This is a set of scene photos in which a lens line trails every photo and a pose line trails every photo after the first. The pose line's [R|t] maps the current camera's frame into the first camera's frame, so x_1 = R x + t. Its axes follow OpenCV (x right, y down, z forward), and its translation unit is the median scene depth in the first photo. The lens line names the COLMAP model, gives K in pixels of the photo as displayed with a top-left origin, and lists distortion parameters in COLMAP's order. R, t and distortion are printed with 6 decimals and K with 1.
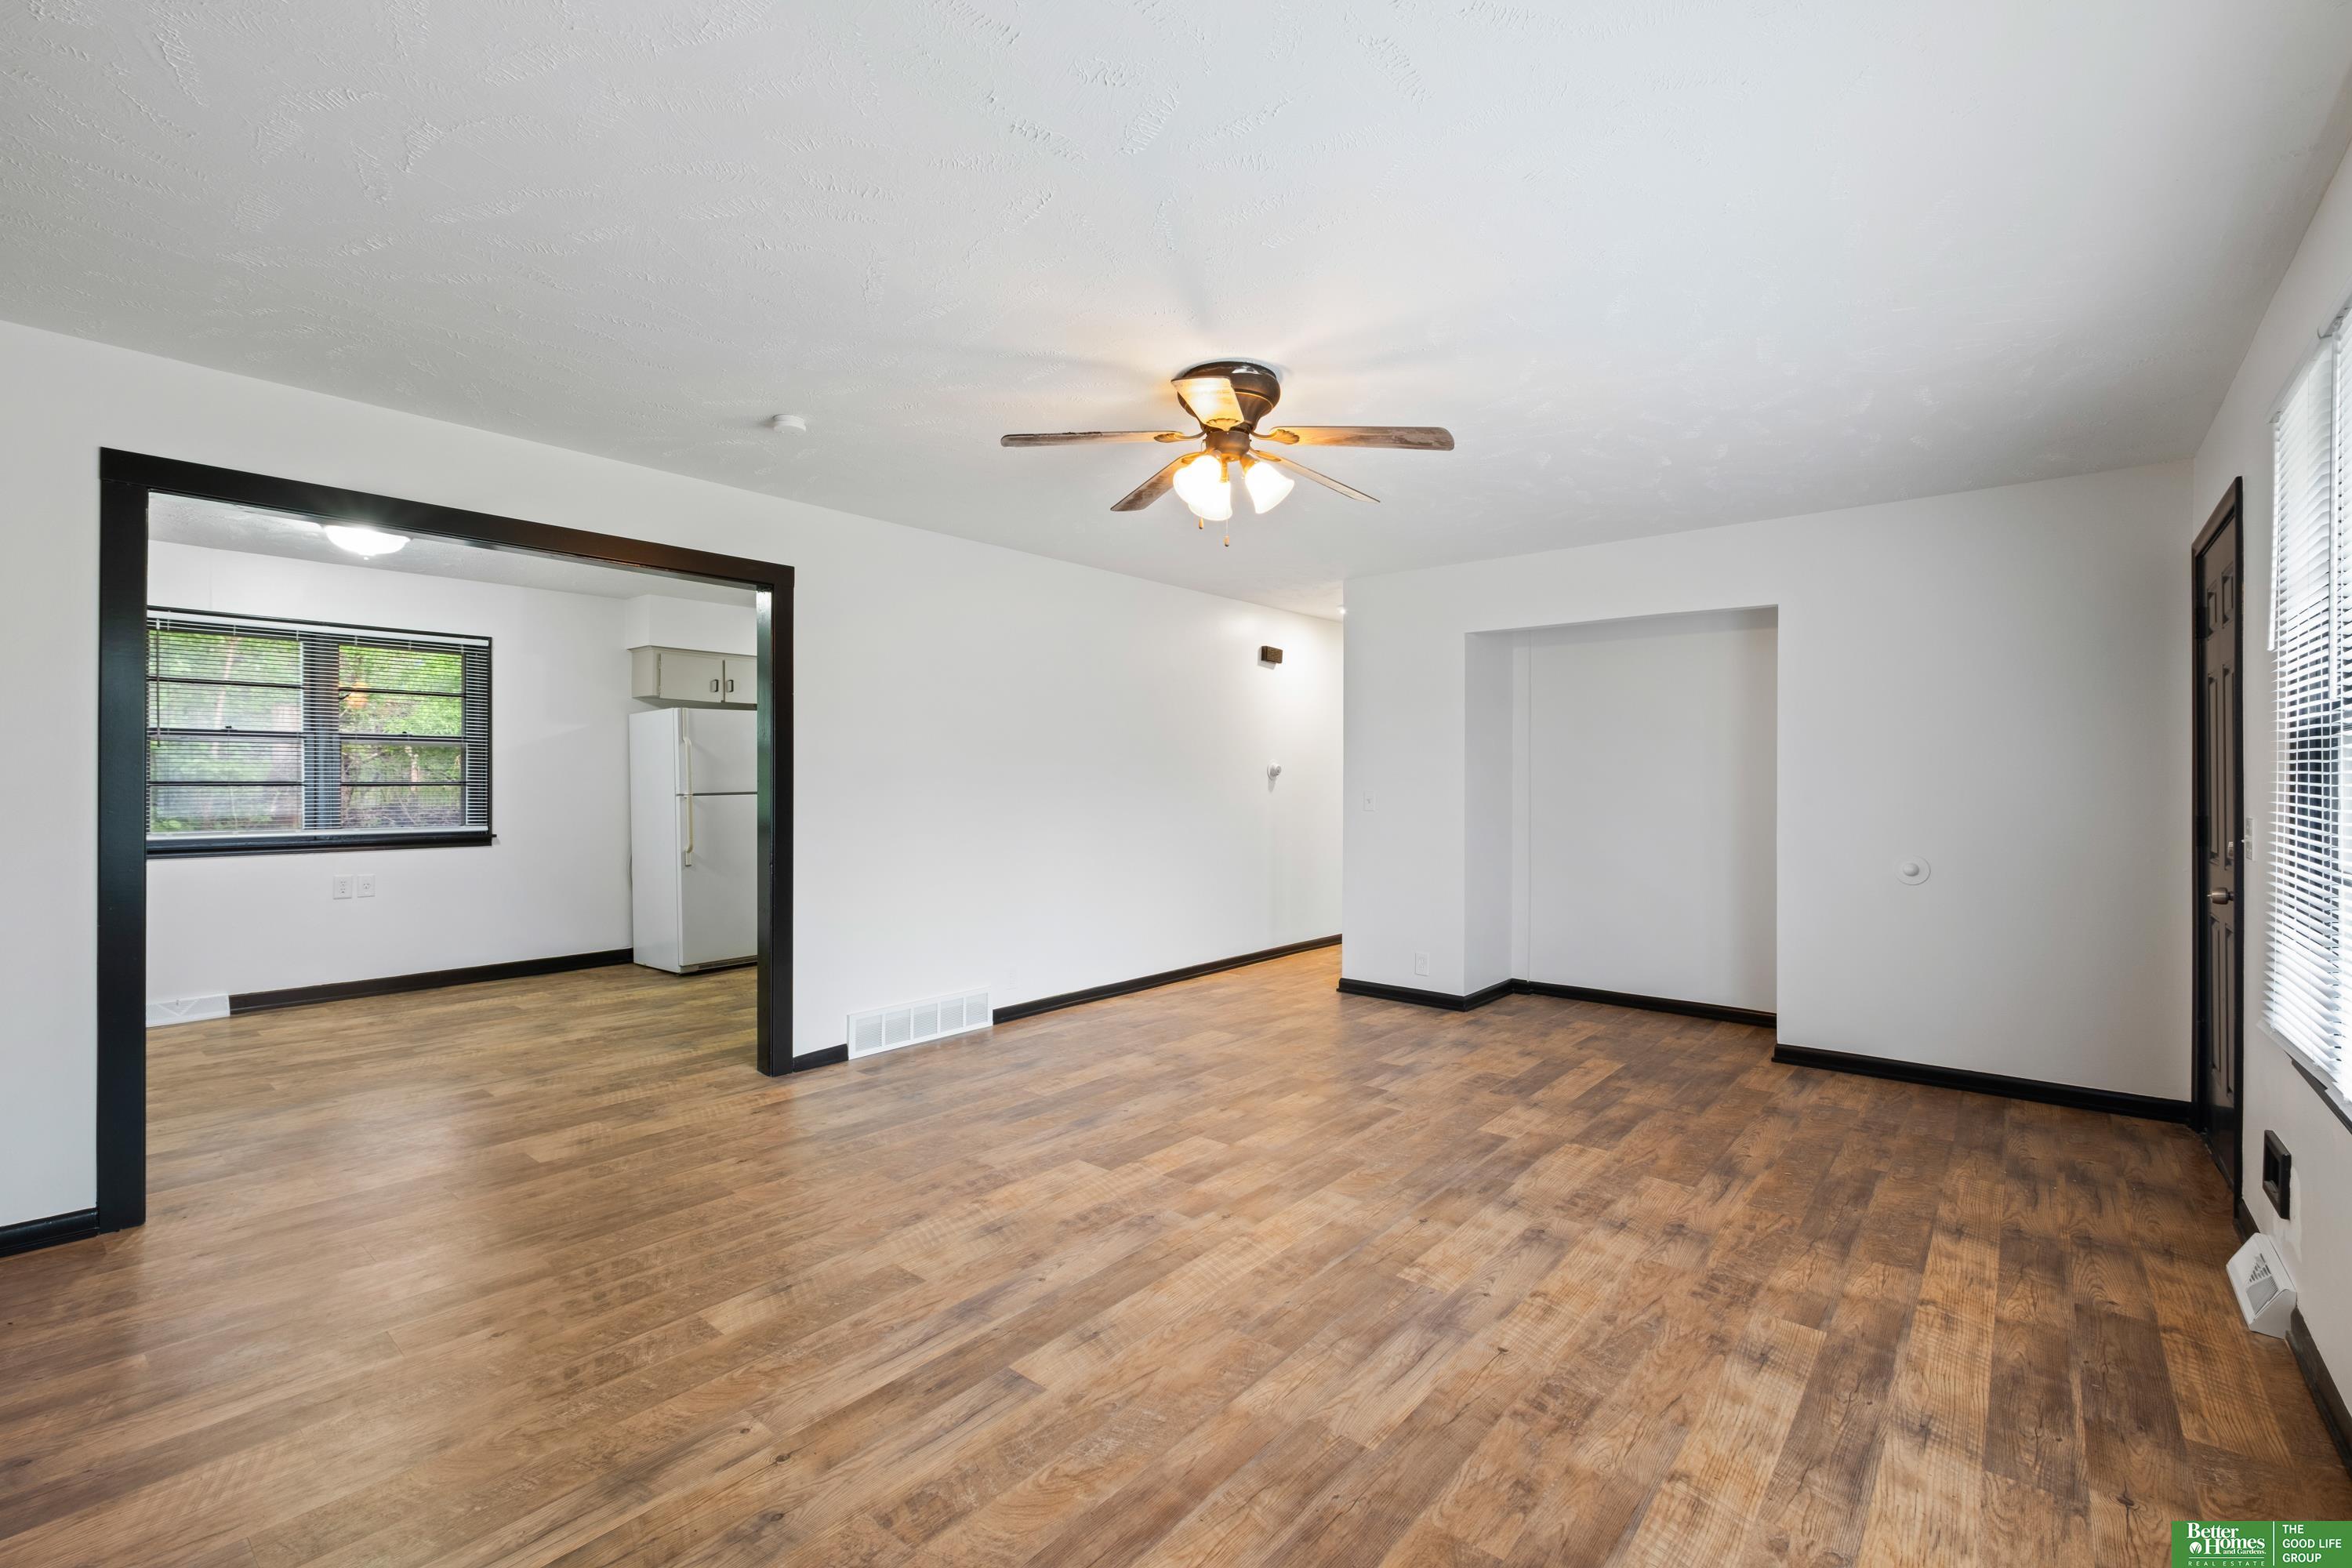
lens RADIAL K [[1018.1, 0, 1167.0], [0, 1018.1, 774.1], [0, 0, 1]] dist [0.000361, 0.000348]
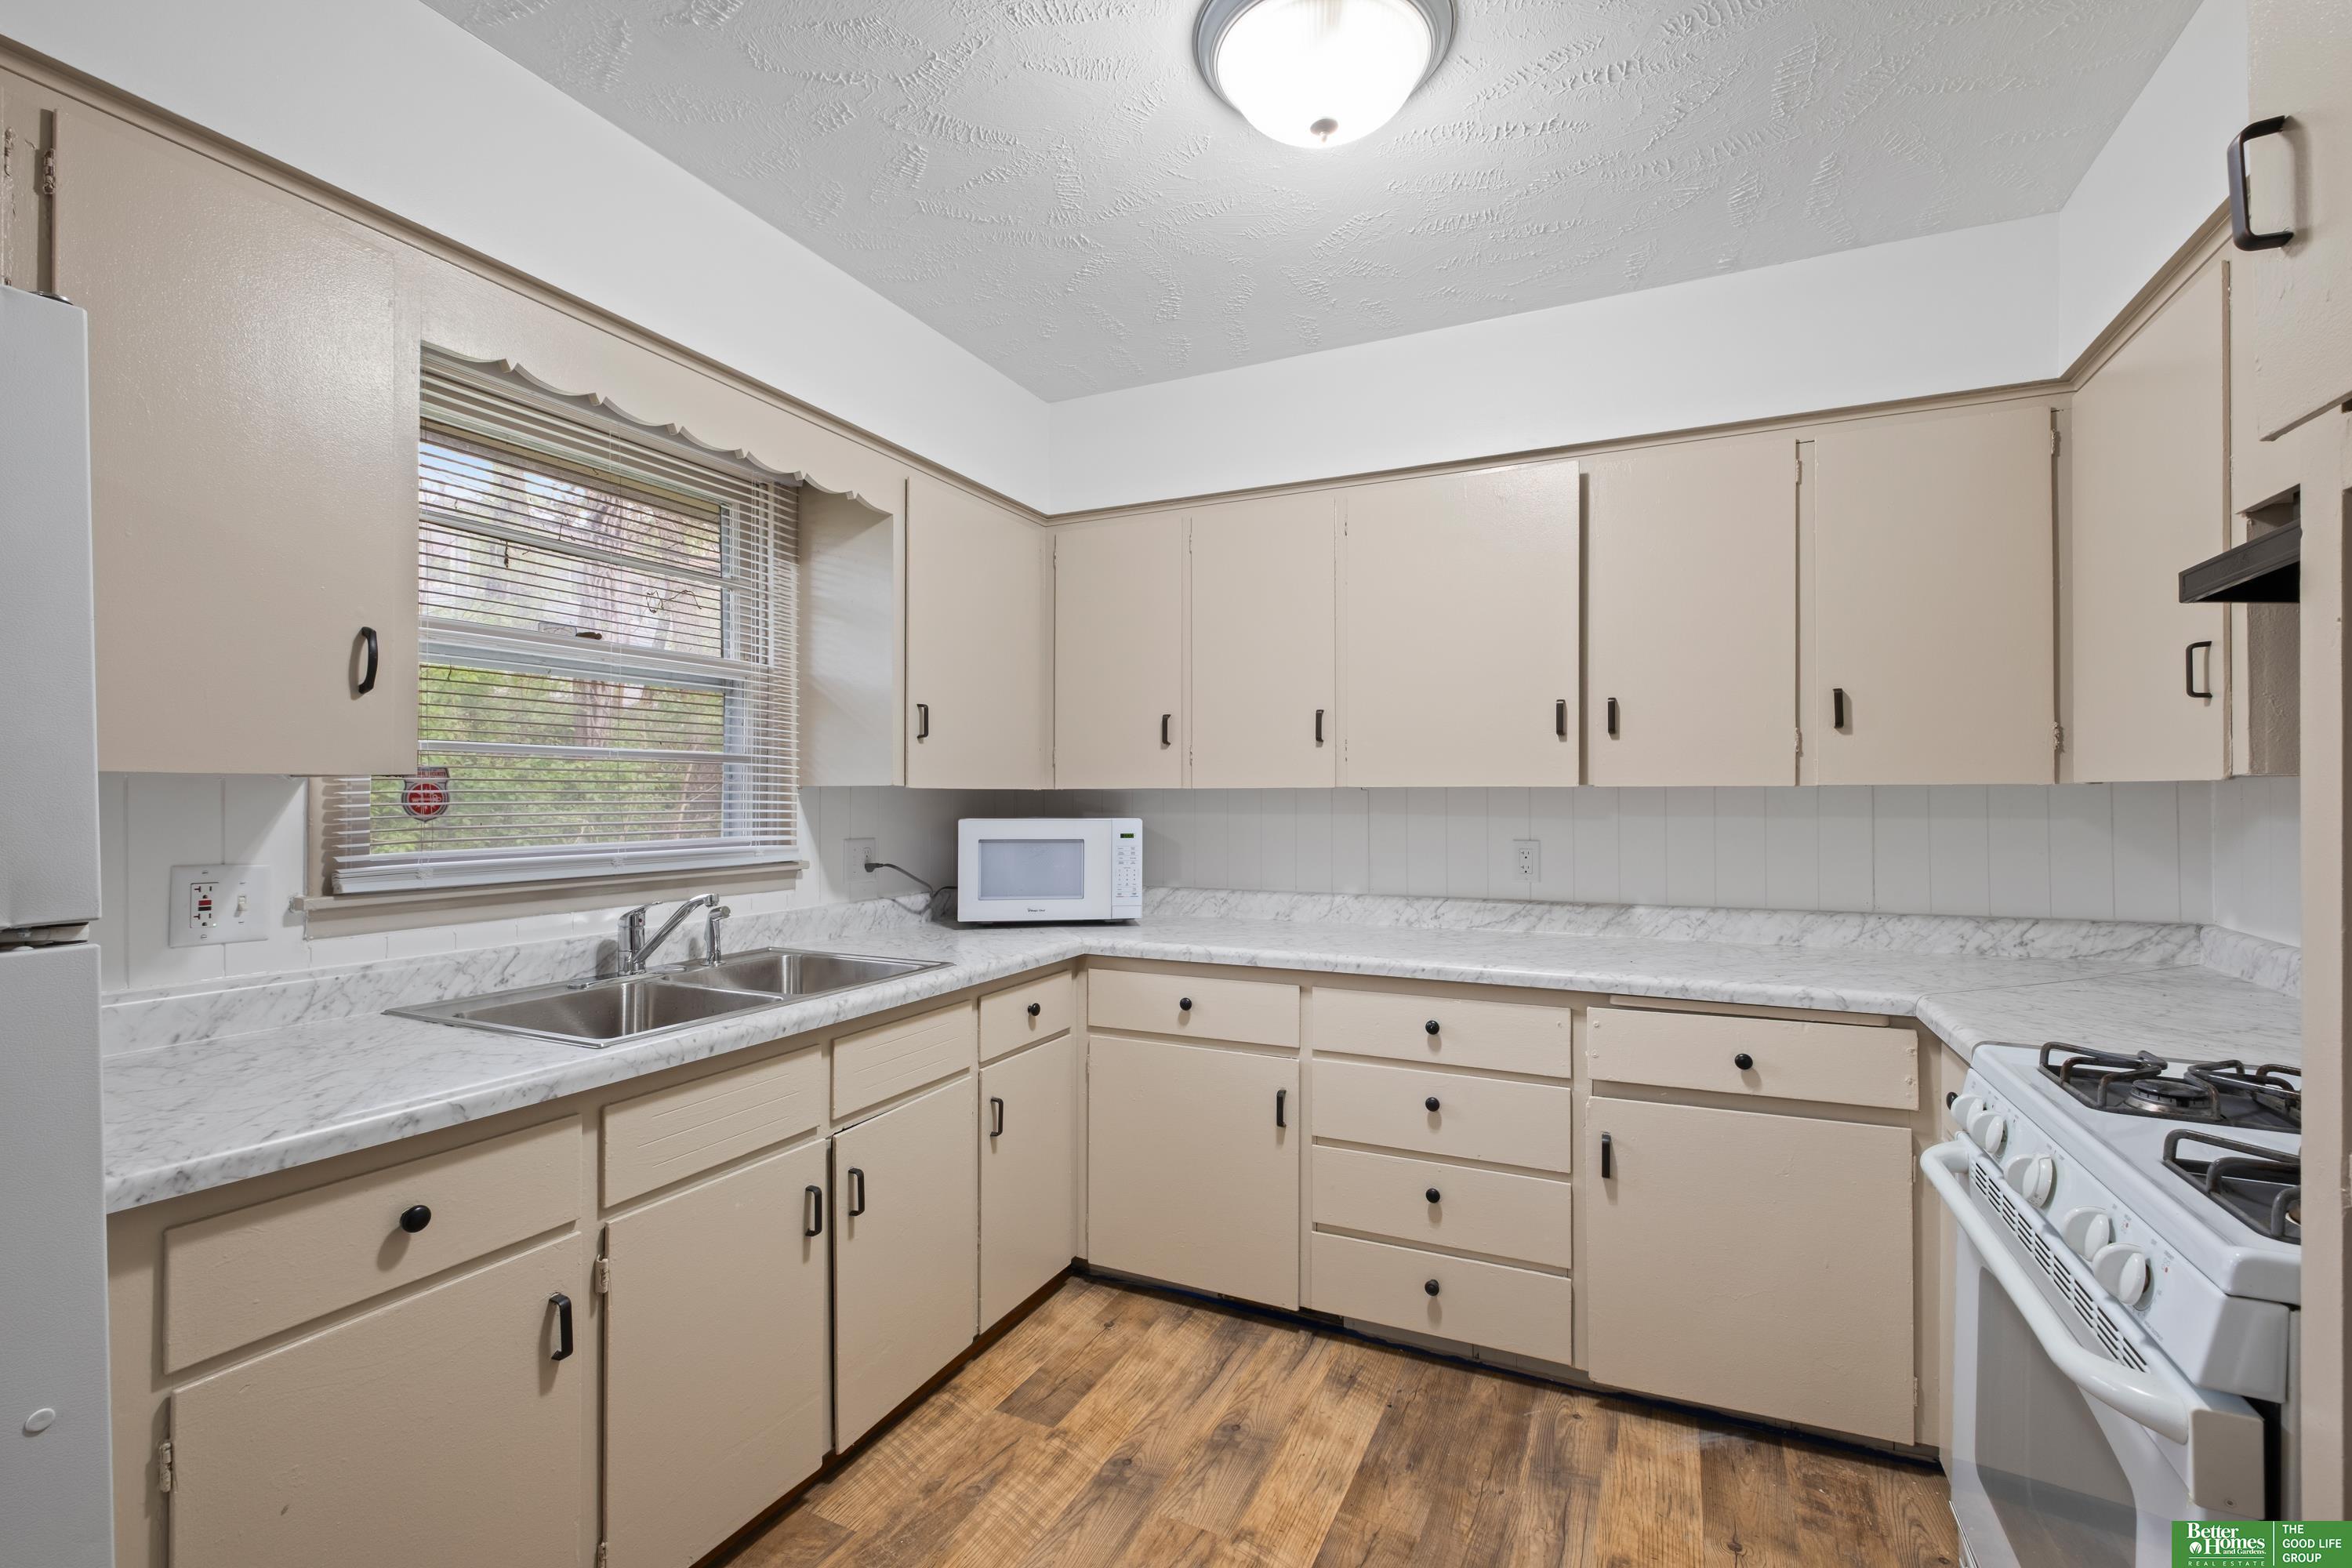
lens RADIAL K [[1034.0, 0, 1176.0], [0, 1034.0, 784.0], [0, 0, 1]] dist [-0.000881, -0.000030]
pose [[0.966128, 0.002732, 0.258047, 3.549262], [-0.000409, 0.999959, -0.009057, -0.004741], [-0.258061, 0.008645, 0.966090, 3.777279]]
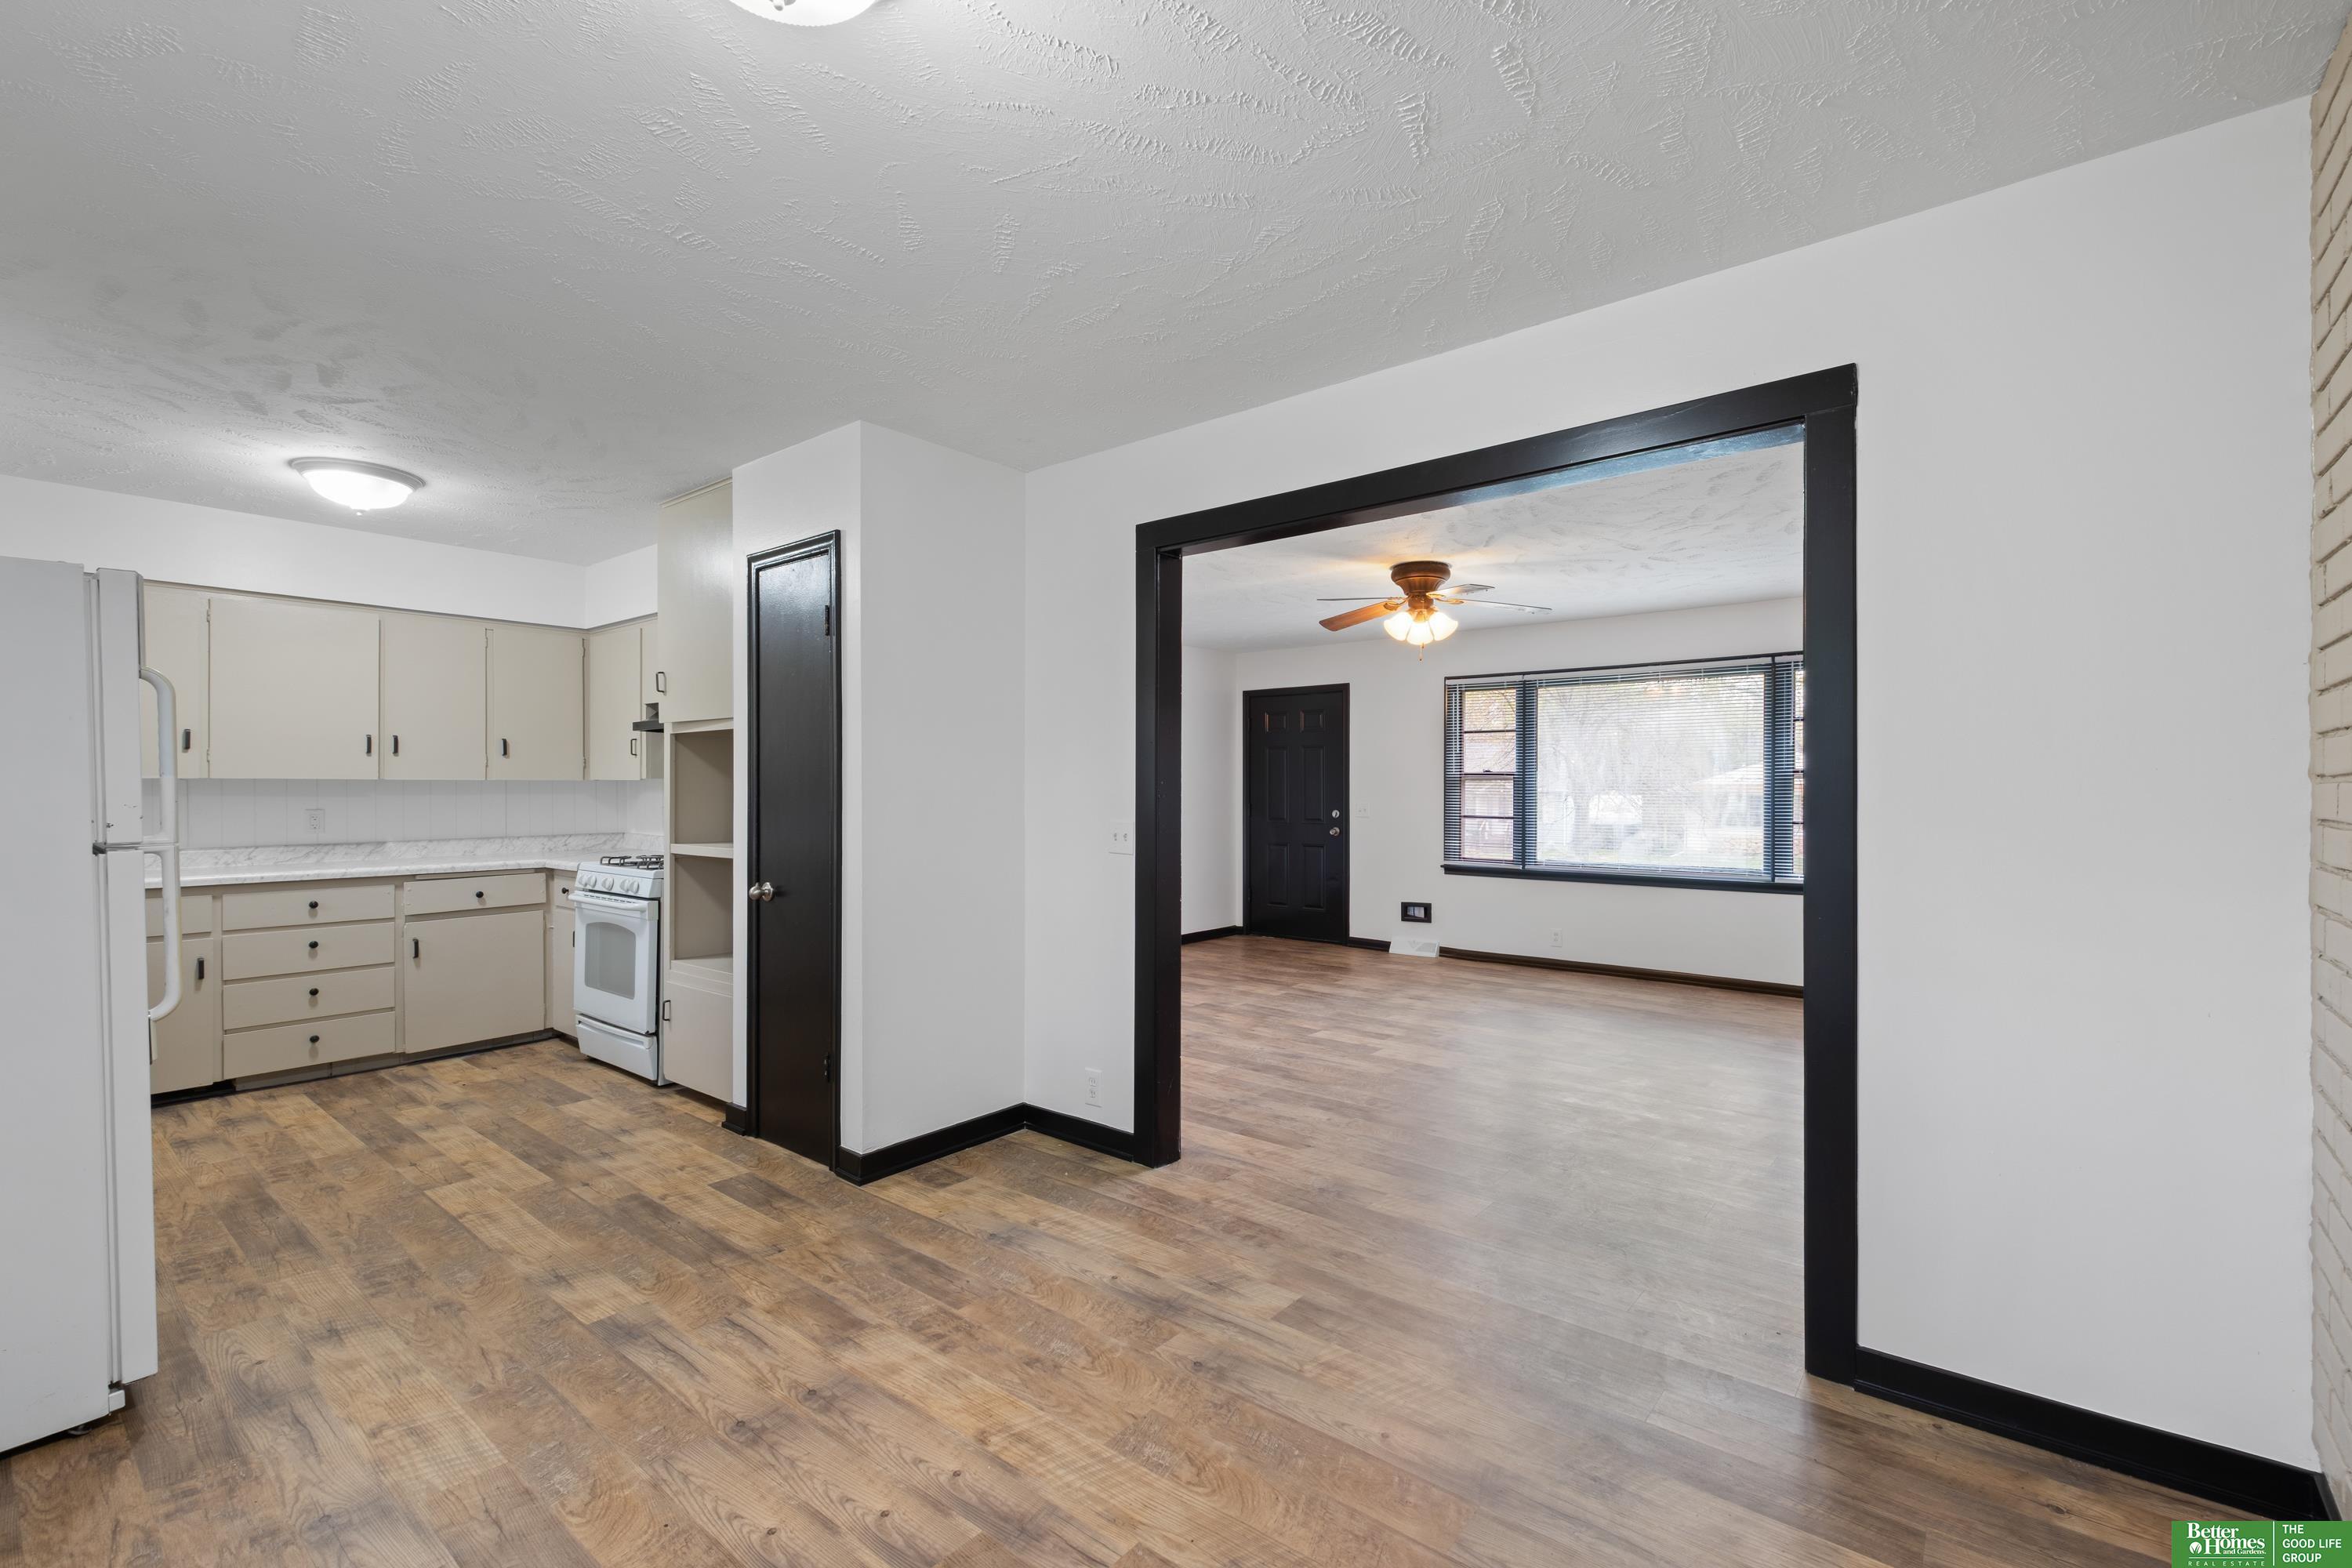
lens RADIAL K [[1034.0, 0, 1176.0], [0, 1034.0, 784.0], [0, 0, 1]] dist [-0.000881, -0.000030]
pose [[-0.014270, 0.001960, 0.999896, -1.645150], [-0.003445, 0.999992, -0.002009, -0.002459], [-0.999892, -0.003473, -0.014263, 1.372200]]
